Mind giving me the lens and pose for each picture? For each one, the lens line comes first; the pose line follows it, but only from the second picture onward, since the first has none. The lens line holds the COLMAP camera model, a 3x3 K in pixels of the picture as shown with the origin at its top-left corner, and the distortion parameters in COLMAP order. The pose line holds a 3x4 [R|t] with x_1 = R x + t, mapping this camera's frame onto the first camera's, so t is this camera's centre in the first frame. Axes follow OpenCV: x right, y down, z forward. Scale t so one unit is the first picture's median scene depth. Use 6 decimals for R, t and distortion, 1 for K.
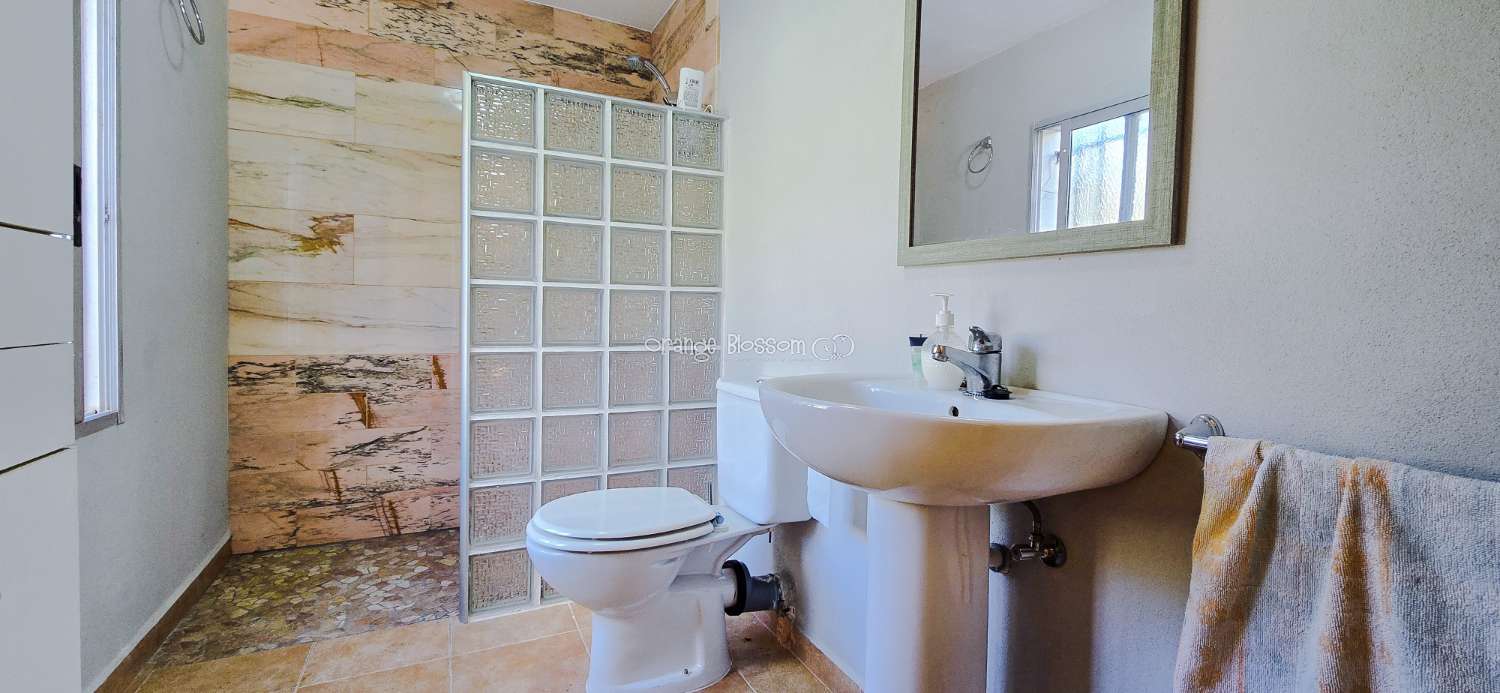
lens RADIAL K [[614.6, 0, 756.1], [0, 614.6, 343.3], [0, 0, 1]] dist [-0.004424, -0.000490]
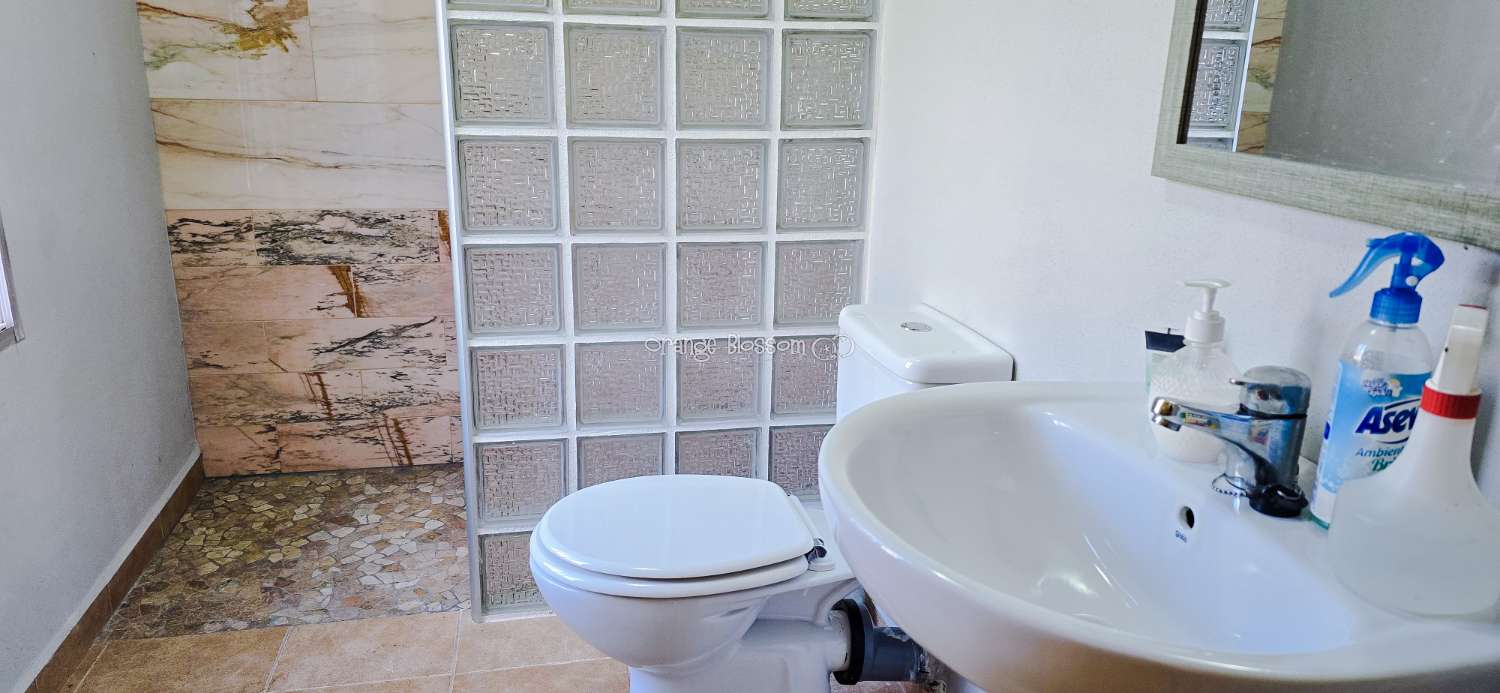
lens RADIAL K [[1001.8, 0, 751.2], [0, 1001.8, 346.6], [0, 0, 1]] dist [0.055127, -0.044825]
pose [[0.965186, 0.075712, -0.250368, 0.087733], [-0.011602, 0.968641, 0.248193, -0.131118], [0.261308, -0.236648, 0.935797, 0.059597]]
